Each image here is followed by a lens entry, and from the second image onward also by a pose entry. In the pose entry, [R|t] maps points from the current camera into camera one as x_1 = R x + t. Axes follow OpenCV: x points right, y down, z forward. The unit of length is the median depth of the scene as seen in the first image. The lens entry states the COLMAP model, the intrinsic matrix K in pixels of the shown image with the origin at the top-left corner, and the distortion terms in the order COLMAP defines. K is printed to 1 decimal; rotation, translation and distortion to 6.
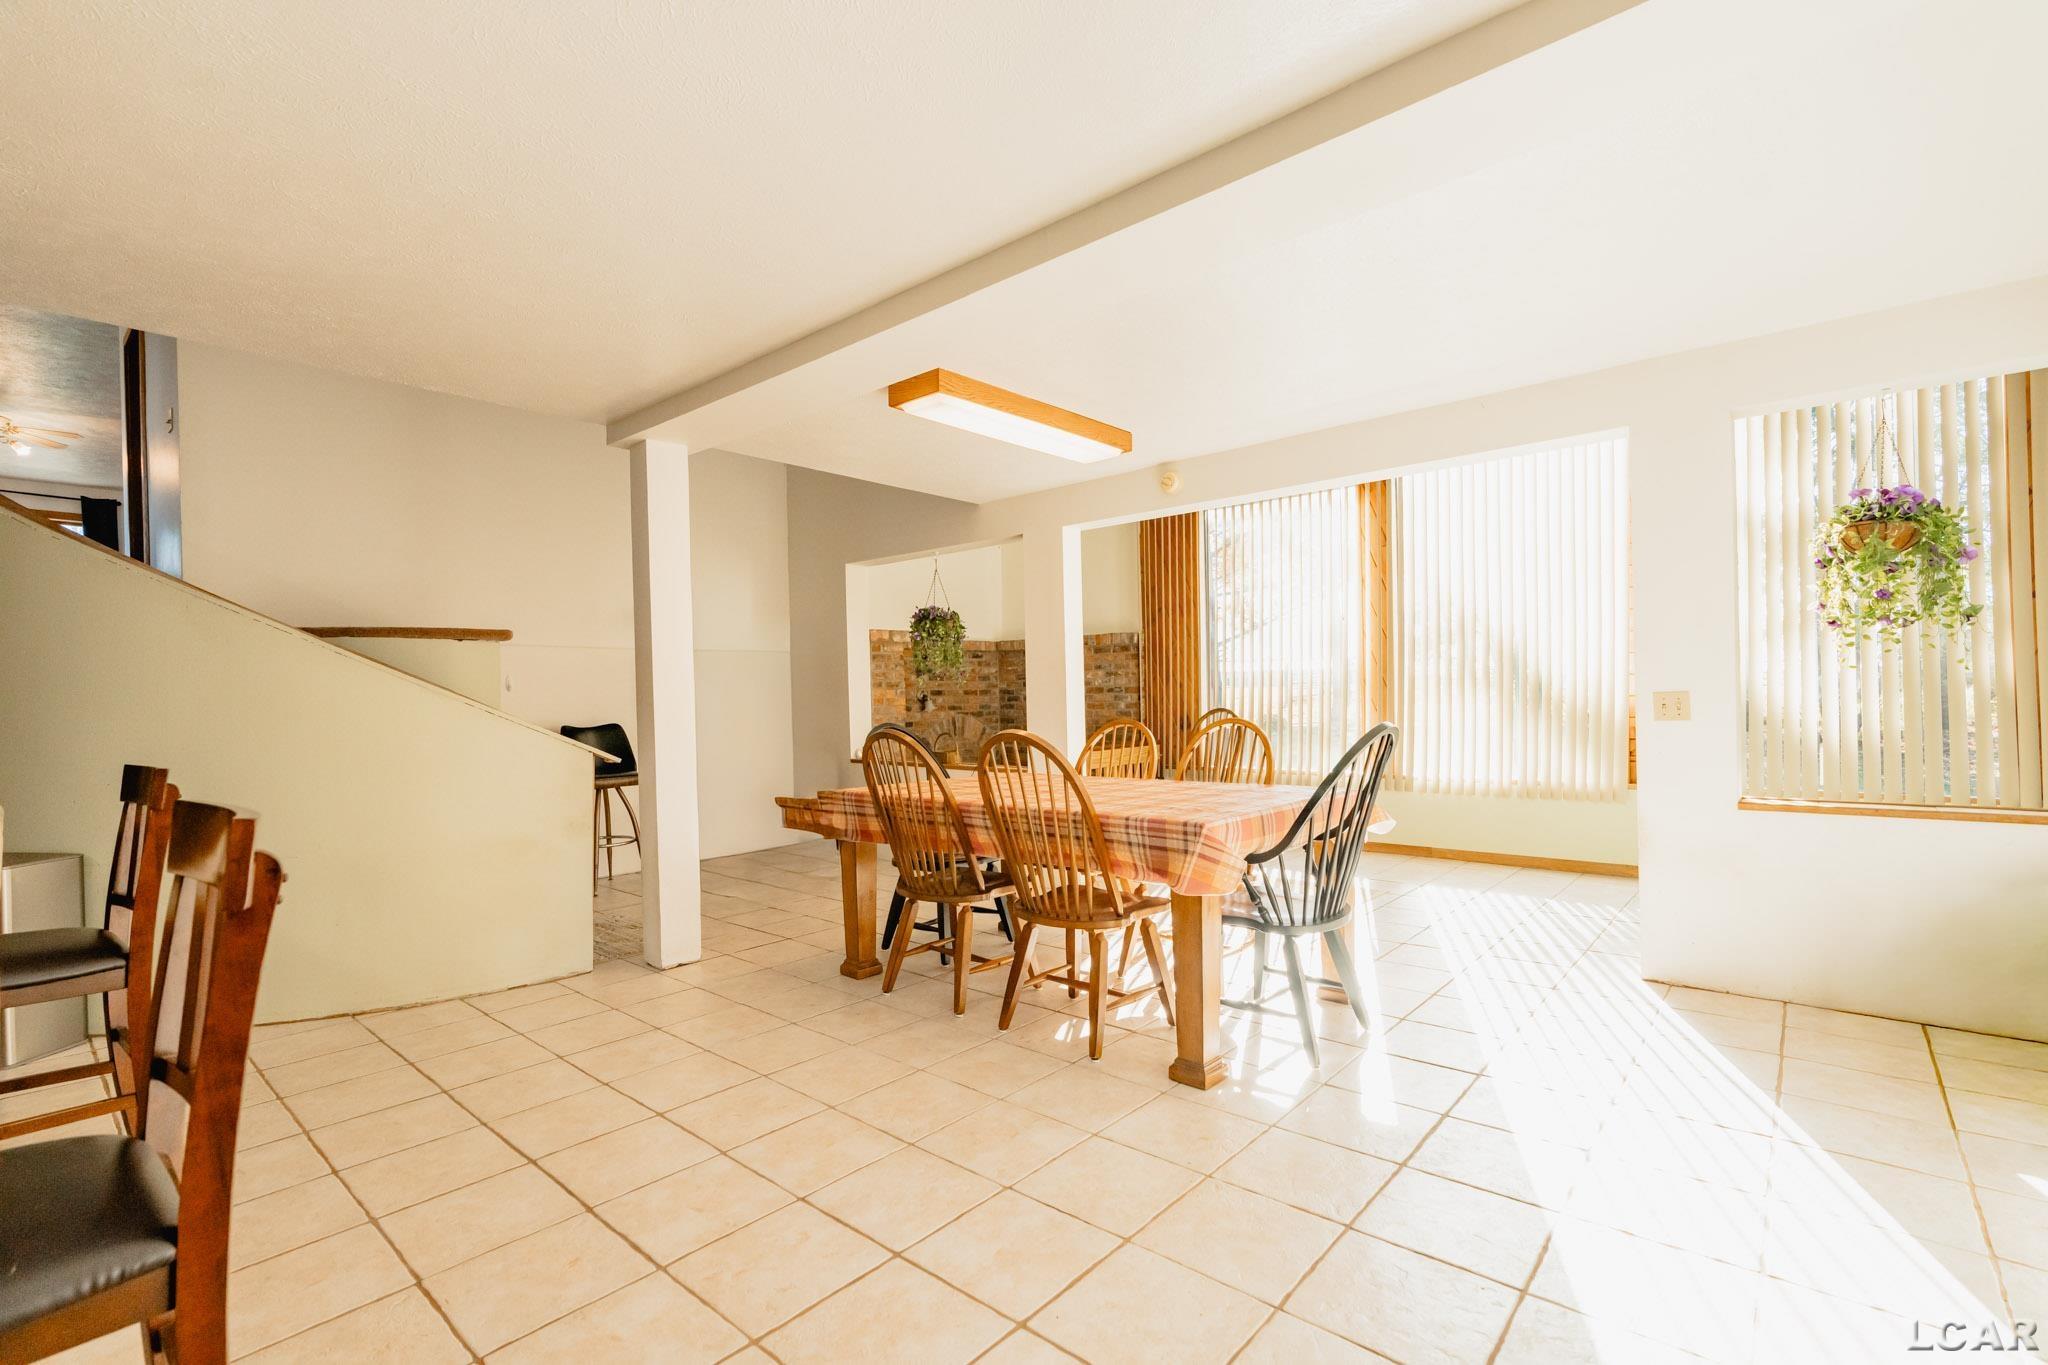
lens RADIAL K [[917.9, 0, 1023.7], [0, 917.9, 692.9], [0, 0, 1]] dist [-0.004744, 0.000865]
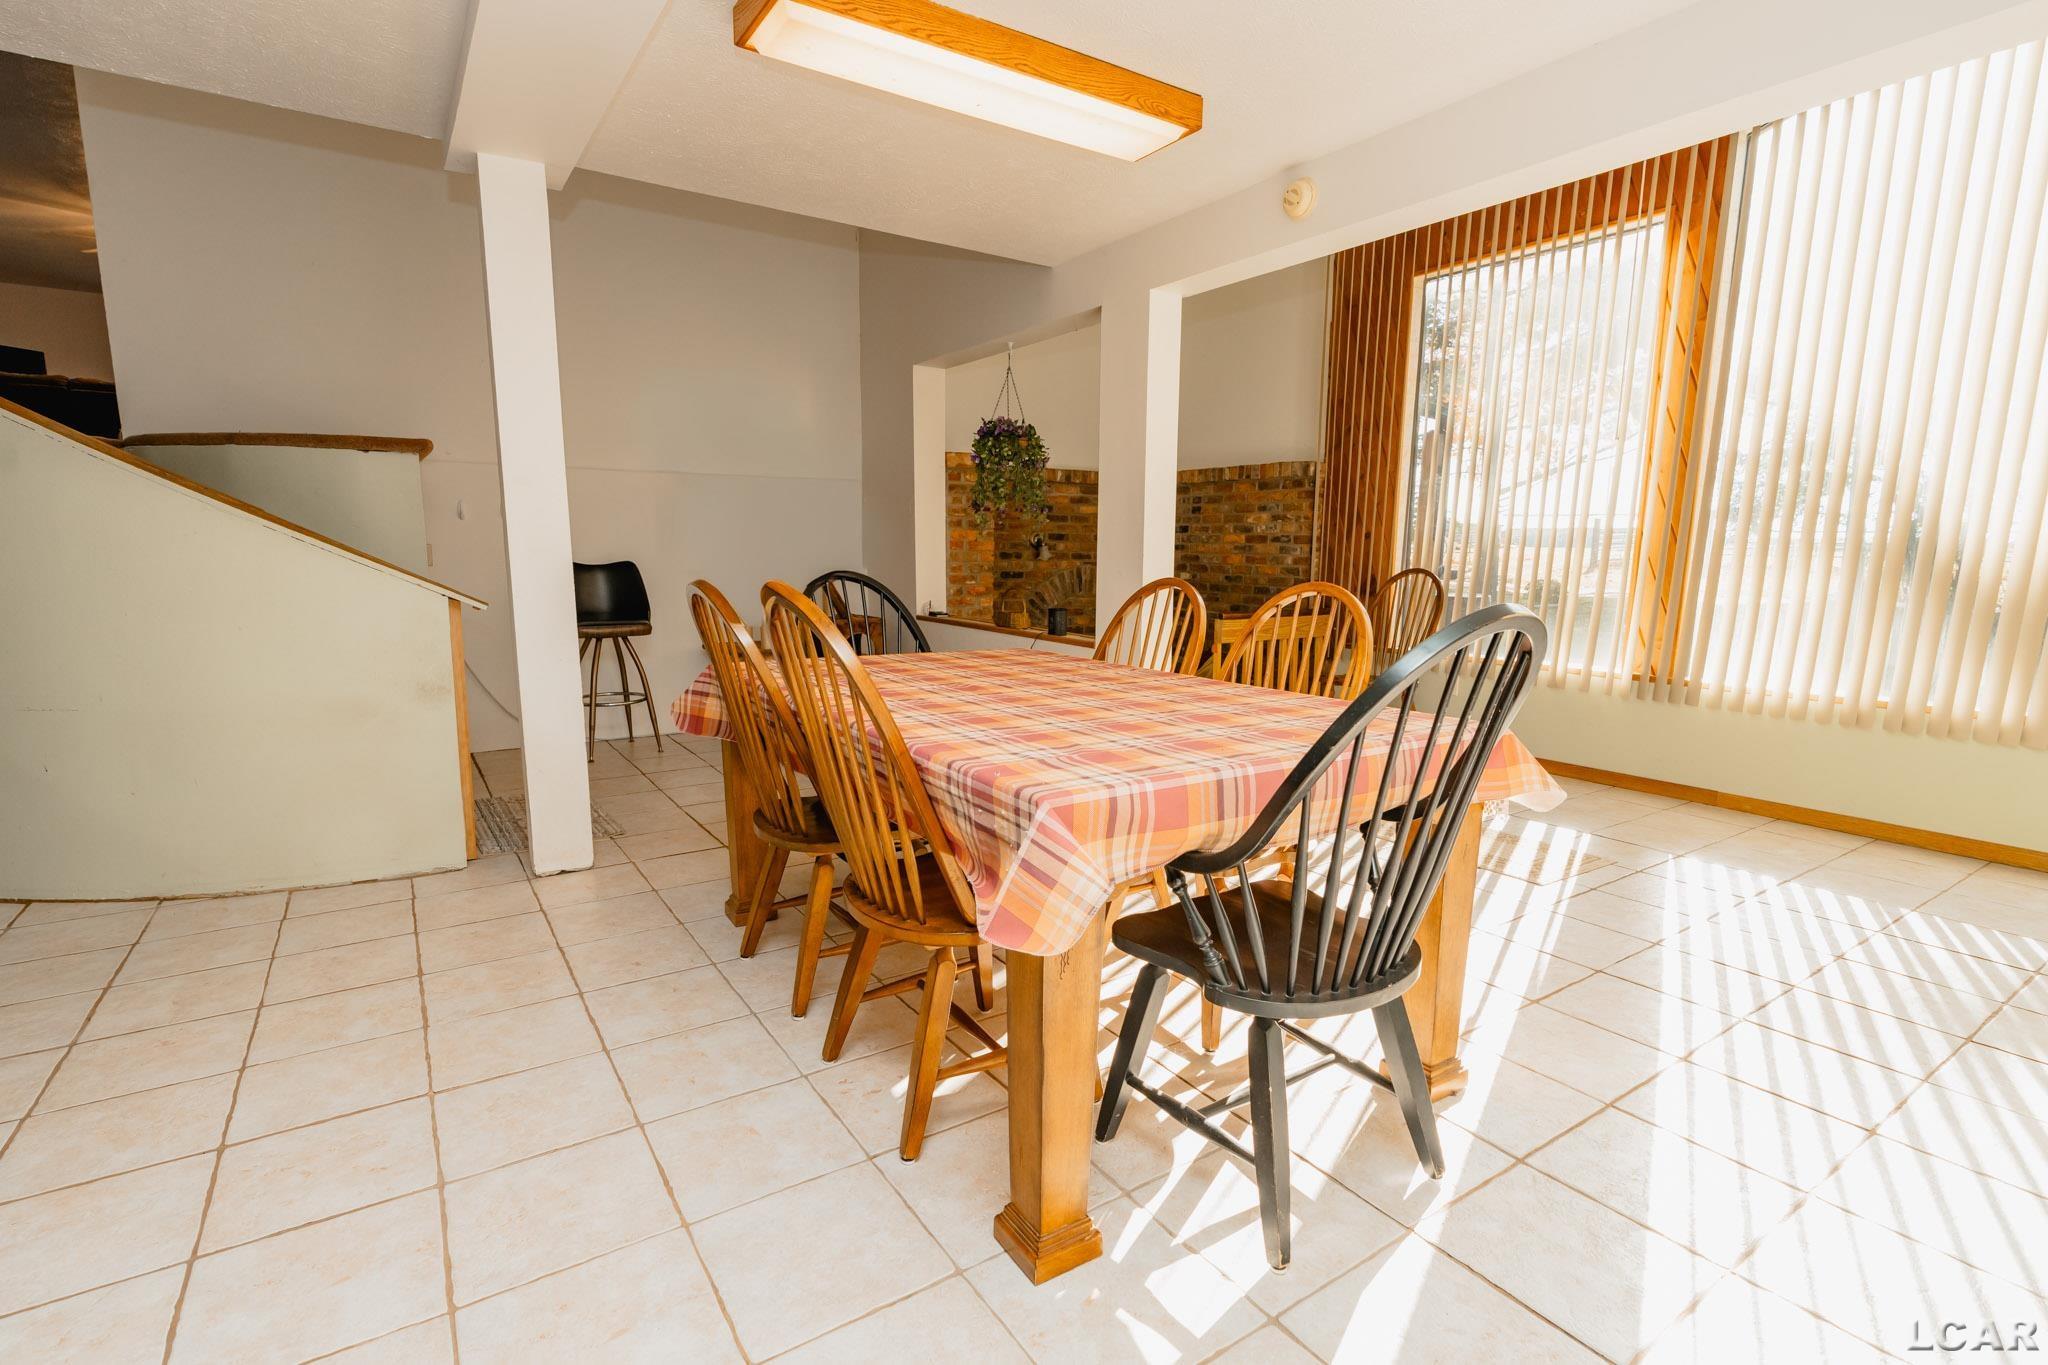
lens RADIAL K [[961.9, 0, 1025.3], [0, 961.9, 693.6], [0, 0, 1]] dist [-0.000462, 0.000036]
pose [[0.965965, 0.067121, -0.249811, 0.147410], [-0.027477, 0.986909, 0.158922, 0.003221], [0.257208, -0.146649, 0.955164, 0.245862]]
